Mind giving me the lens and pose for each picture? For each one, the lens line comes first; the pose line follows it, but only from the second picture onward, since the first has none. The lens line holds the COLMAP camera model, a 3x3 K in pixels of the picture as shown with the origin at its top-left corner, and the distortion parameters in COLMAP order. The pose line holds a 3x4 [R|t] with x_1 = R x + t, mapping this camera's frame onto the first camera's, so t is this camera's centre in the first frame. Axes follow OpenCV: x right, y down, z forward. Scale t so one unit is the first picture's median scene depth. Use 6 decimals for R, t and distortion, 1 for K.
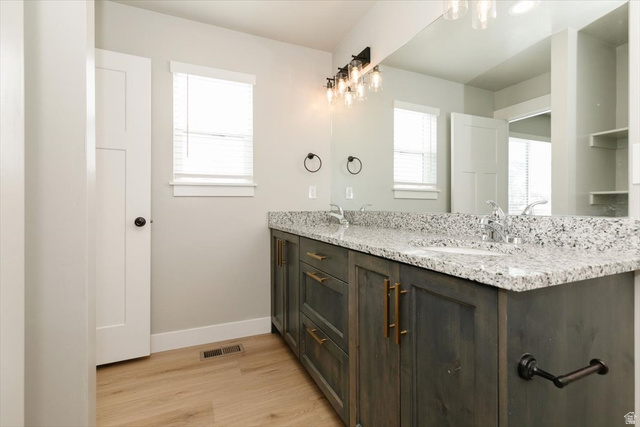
lens RADIAL K [[289.6, 0, 318.6], [0, 289.6, 209.9], [0, 0, 1]] dist [0.001350, 0.000018]
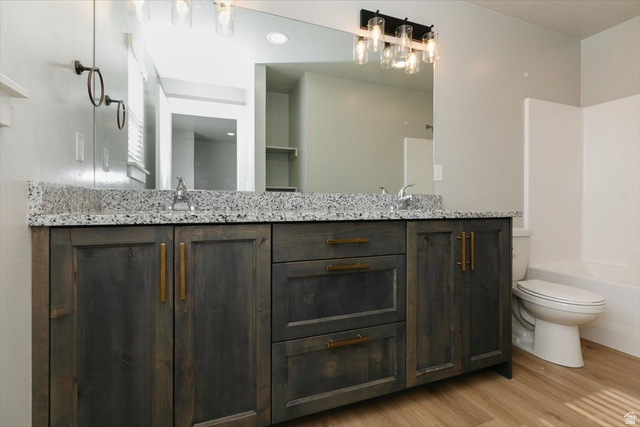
lens RADIAL K [[289.6, 0, 318.6], [0, 289.6, 209.9], [0, 0, 1]] dist [0.001350, 0.000018]
pose [[0.068237, -0.018194, 0.997503, -0.794725], [0.007385, 0.999816, 0.017731, 0.058842], [-0.997642, 0.006157, 0.068358, 1.010420]]
